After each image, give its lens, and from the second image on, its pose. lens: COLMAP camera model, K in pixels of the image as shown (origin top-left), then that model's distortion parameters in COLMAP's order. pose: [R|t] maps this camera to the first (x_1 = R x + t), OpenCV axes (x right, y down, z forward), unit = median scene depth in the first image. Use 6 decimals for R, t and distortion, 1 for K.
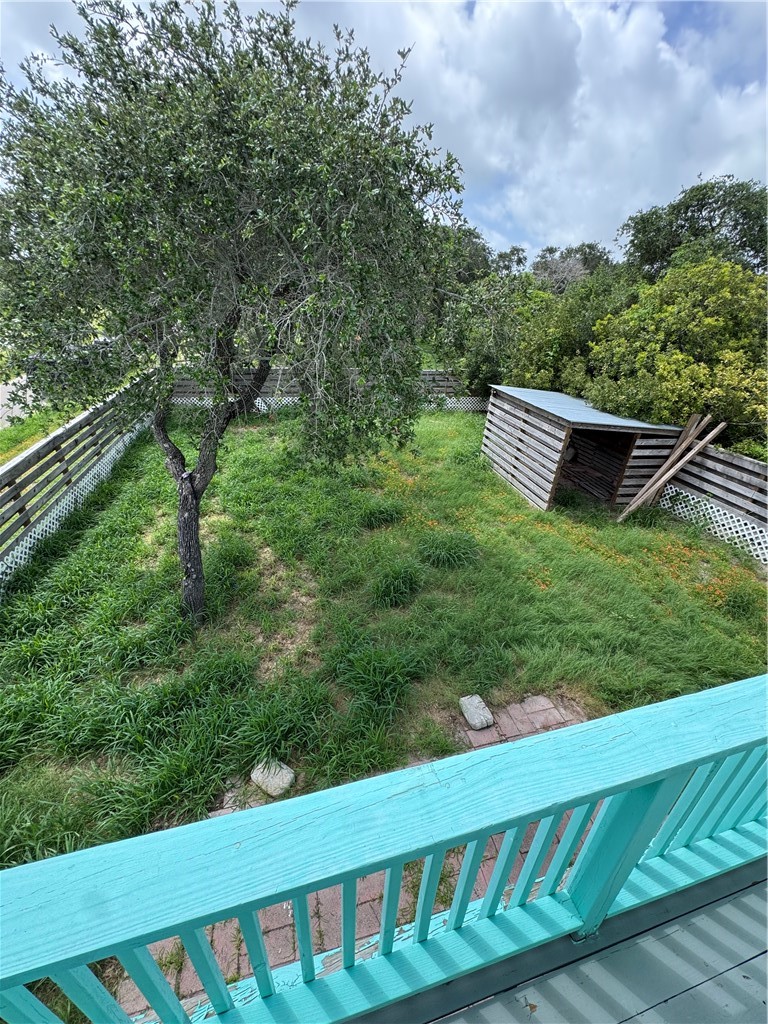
lens RADIAL K [[409.9, 0, 384.0], [0, 409.9, 512.0], [0, 0, 1]] dist [-0.002192, 0.000012]
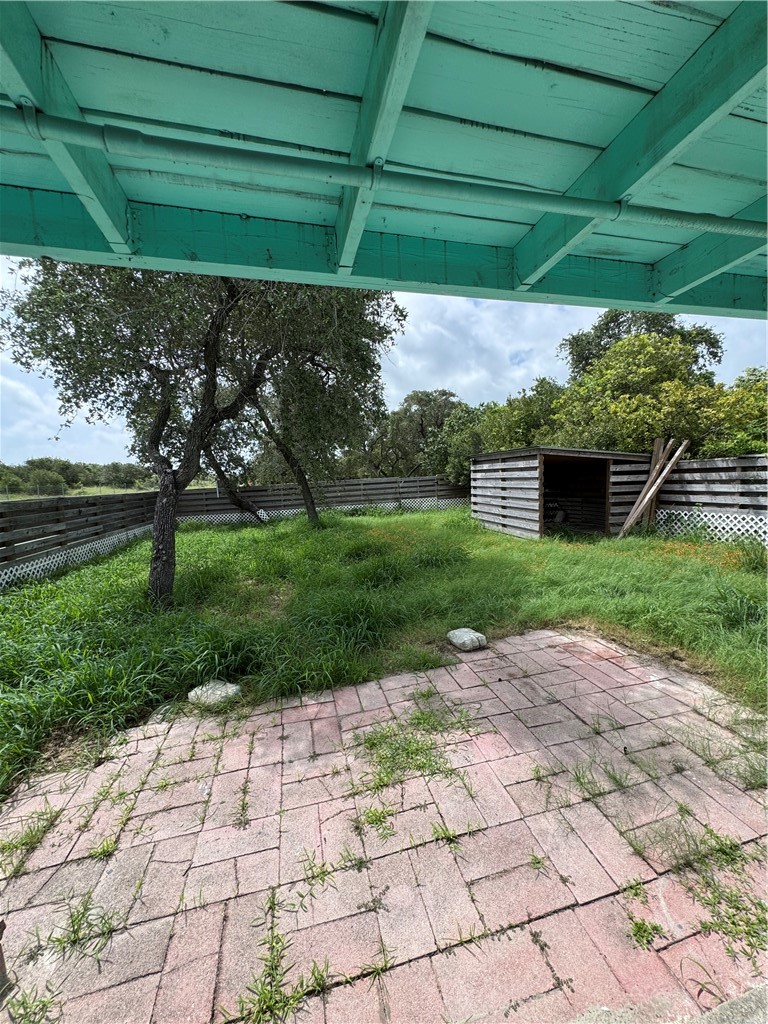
lens RADIAL K [[409.9, 0, 384.0], [0, 409.9, 512.0], [0, 0, 1]] dist [-0.002192, 0.000012]
pose [[0.996153, -0.086433, -0.014411, 0.047249], [0.073893, 0.916995, -0.391996, 0.298395], [0.047096, 0.389423, 0.919854, 0.057609]]
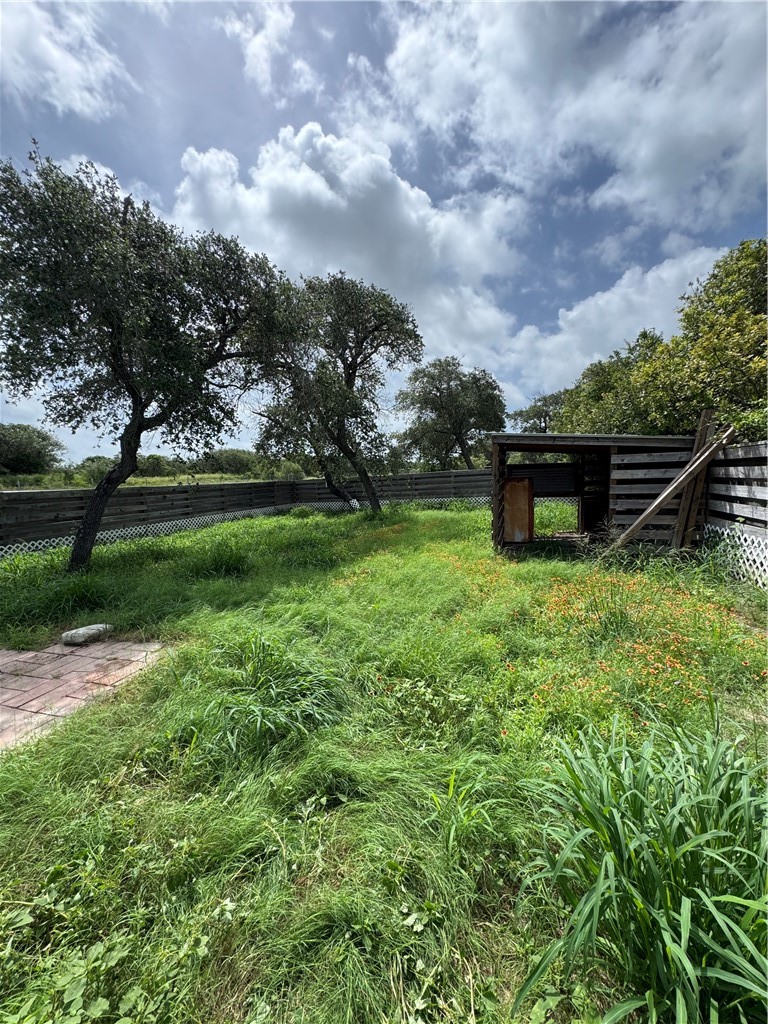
lens RADIAL K [[409.9, 0, 384.0], [0, 409.9, 512.0], [0, 0, 1]] dist [-0.002192, 0.000012]
pose [[0.847907, -0.034978, -0.528990, 0.655189], [-0.172854, 0.925052, -0.338232, 0.228230], [0.501174, 0.378227, 0.778312, 0.274755]]
